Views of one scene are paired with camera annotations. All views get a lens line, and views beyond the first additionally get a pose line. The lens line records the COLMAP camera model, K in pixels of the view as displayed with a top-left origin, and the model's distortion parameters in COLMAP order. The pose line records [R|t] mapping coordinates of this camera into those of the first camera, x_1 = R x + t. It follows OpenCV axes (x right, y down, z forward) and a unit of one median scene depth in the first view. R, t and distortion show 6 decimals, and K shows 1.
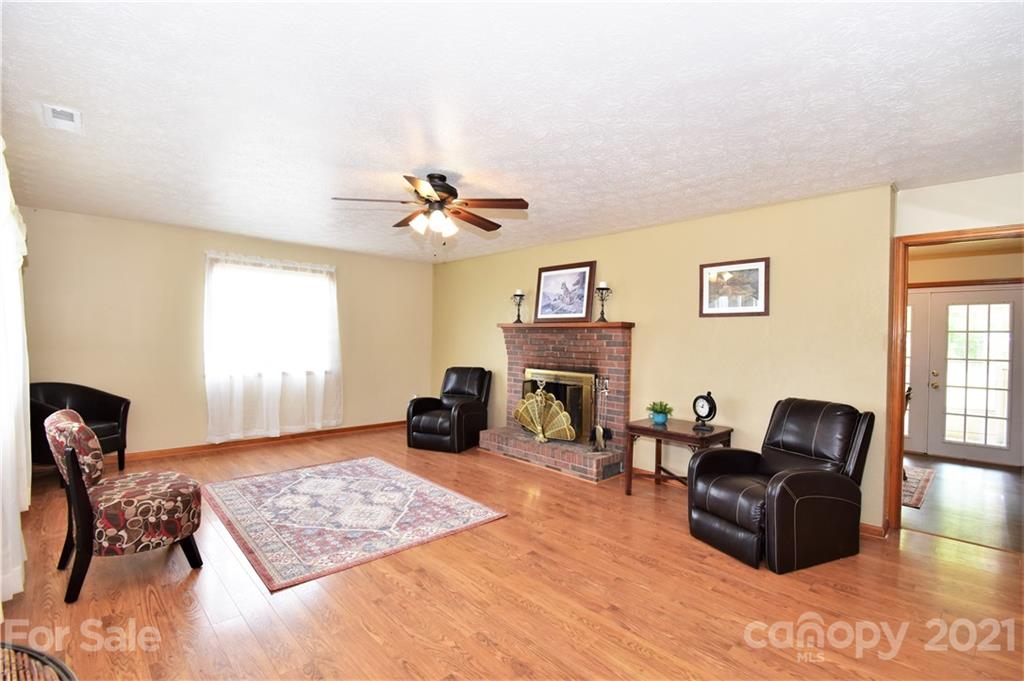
lens RADIAL K [[463.8, 0, 512.0], [0, 463.8, 340.5], [0, 0, 1]] dist [0.009910, -0.000591]
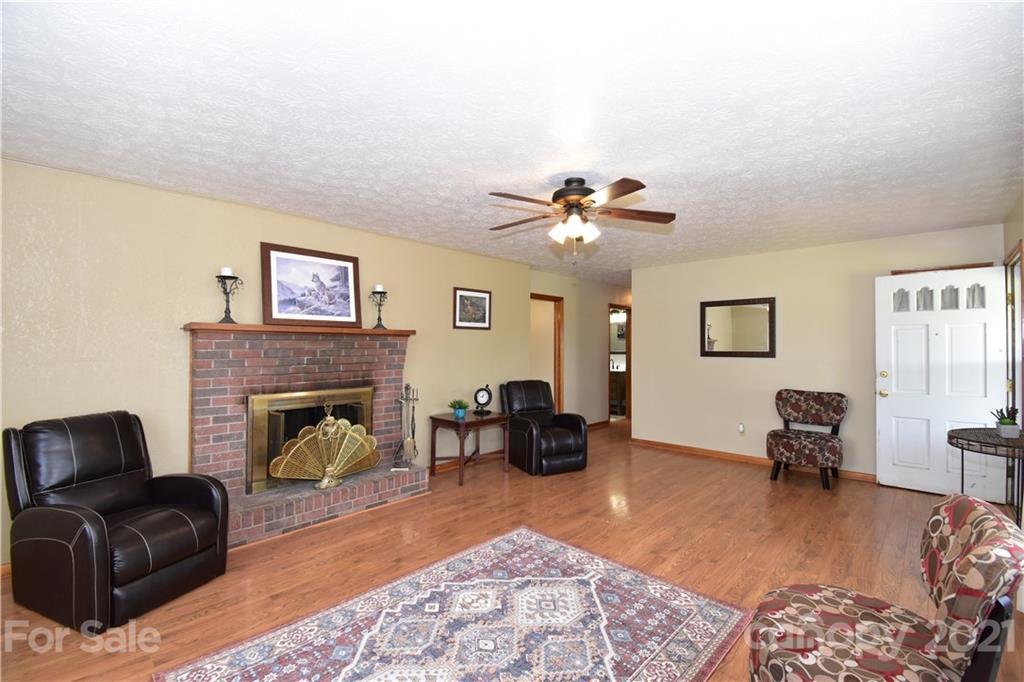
lens RADIAL K [[463.8, 0, 512.0], [0, 463.8, 341.0], [0, 0, 1]] dist [0.009910, -0.000591]
pose [[-0.075298, -0.008021, 0.997129, -0.831560], [-0.000197, 0.999968, 0.008029, -0.025796], [-0.997161, 0.000408, -0.075298, 0.908254]]
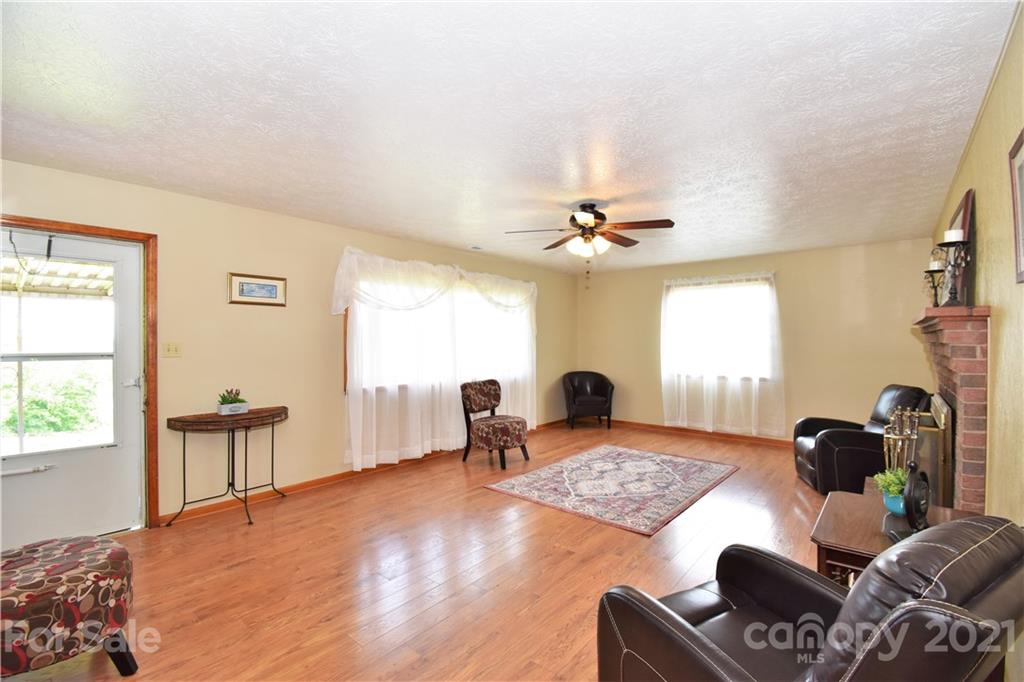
lens RADIAL K [[443.4, 0, 512.0], [0, 443.4, 341.0], [0, 0, 1]] dist [0.001186, -0.000083]
pose [[0.119740, -0.020590, -0.992592, 0.692209], [0.002667, 0.999788, -0.020418, 0.006560], [0.992802, -0.000202, 0.119769, 0.516104]]
